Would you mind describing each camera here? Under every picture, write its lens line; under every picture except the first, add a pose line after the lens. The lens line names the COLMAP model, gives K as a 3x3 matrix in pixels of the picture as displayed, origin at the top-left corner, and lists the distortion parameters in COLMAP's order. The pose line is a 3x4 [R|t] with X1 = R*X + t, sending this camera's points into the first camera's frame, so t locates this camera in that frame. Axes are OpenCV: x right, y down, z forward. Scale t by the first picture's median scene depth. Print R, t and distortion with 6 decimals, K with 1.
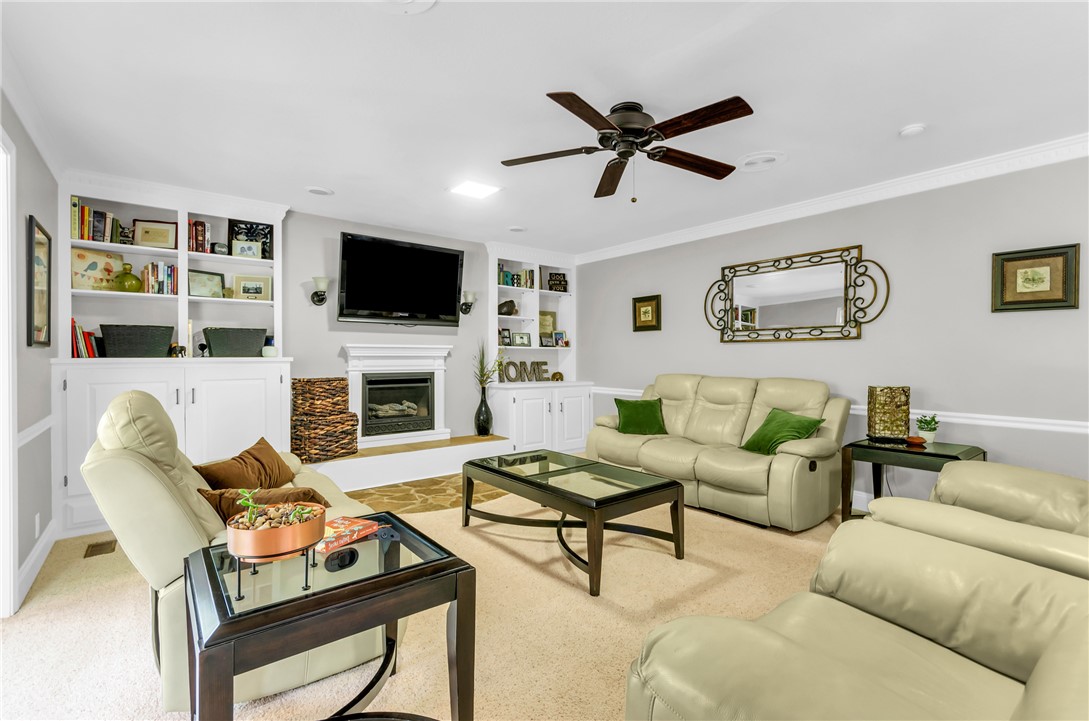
lens RADIAL K [[489.6, 0, 549.2], [0, 489.6, 359.5], [0, 0, 1]] dist [0.000123, 0.000285]
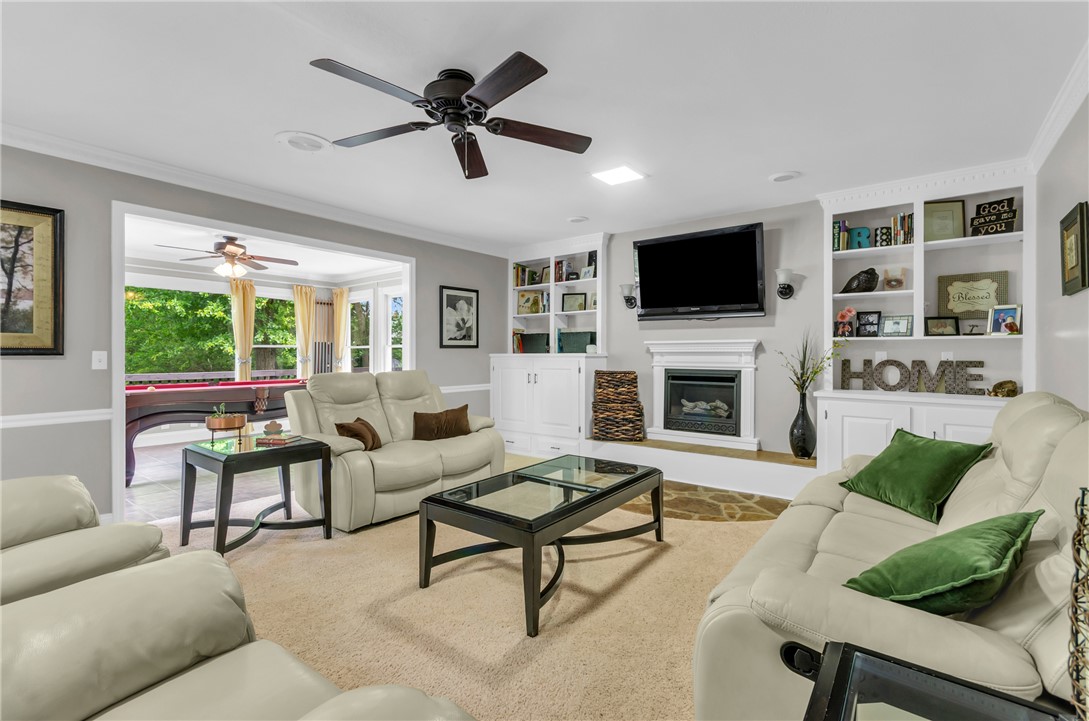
lens RADIAL K [[489.6, 0, 554.3], [0, 489.6, 355.1], [0, 0, 1]] dist [0.000123, 0.000285]
pose [[0.241181, 0.002176, -0.970478, 0.521016], [-0.006696, 0.999977, 0.000578, 0.000423], [0.970457, 0.006359, 0.241190, 0.464608]]
